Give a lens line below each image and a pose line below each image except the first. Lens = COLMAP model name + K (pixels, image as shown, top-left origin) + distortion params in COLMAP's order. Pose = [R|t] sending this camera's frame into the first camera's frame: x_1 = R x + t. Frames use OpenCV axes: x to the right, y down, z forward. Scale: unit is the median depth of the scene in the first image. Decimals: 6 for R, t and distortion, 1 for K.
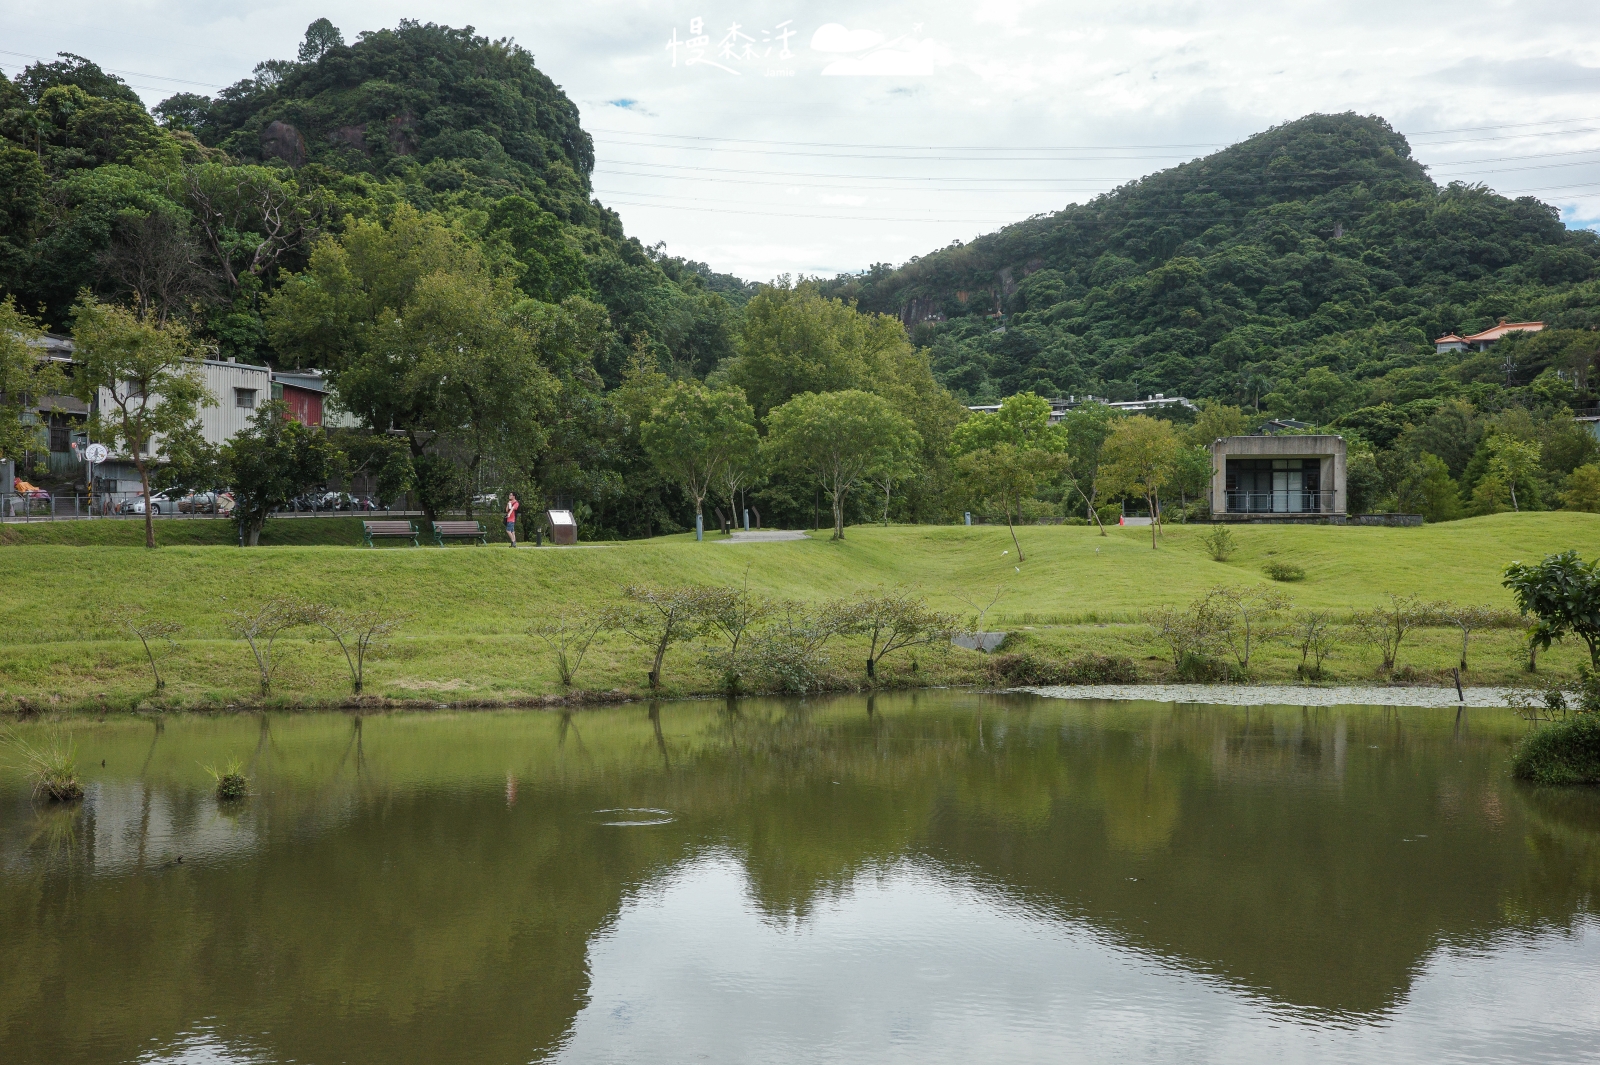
lens RADIAL K [[1780.1, 0, 789.7], [0, 1780.1, 528.0], [0, 0, 1]] dist [0.025727, 0.041821]
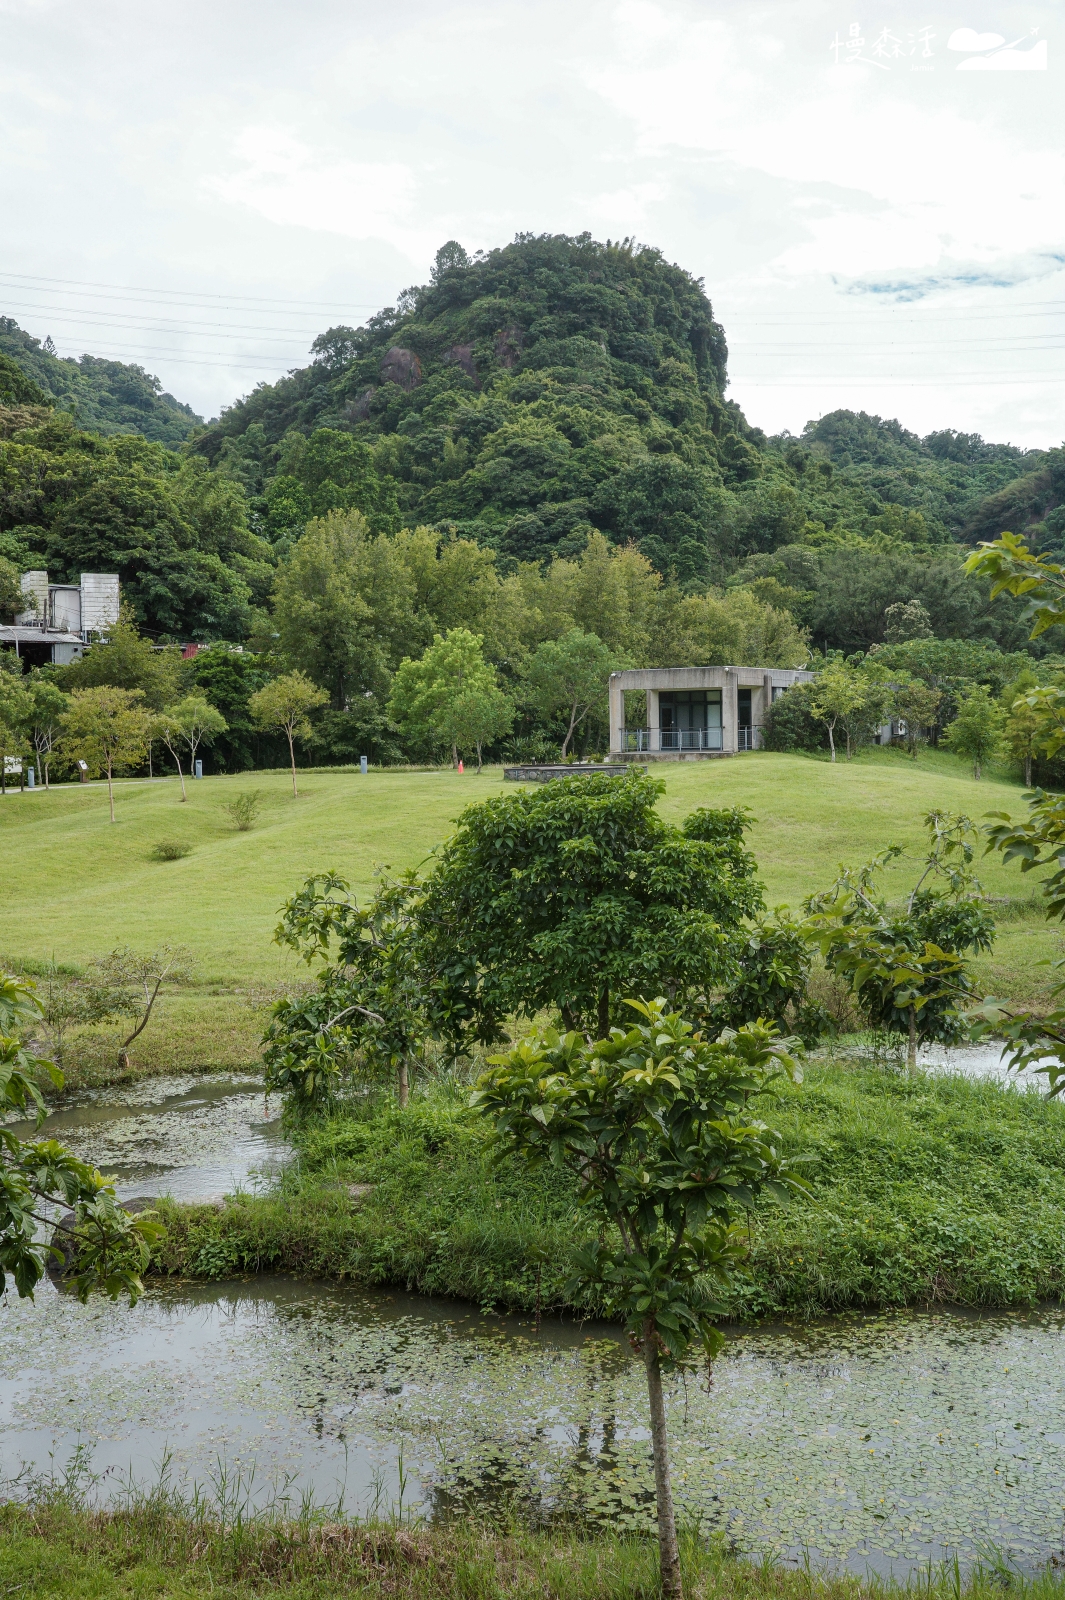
lens RADIAL K [[1780.1, 0, 528.0], [0, 1780.1, 769.4], [0, 0, 1]] dist [0.025727, 0.041821]
pose [[0.937144, -0.010237, -0.348791, 0.143435], [0.022197, 0.999294, 0.030310, -0.008136], [0.348235, -0.036147, 0.936710, 0.030972]]
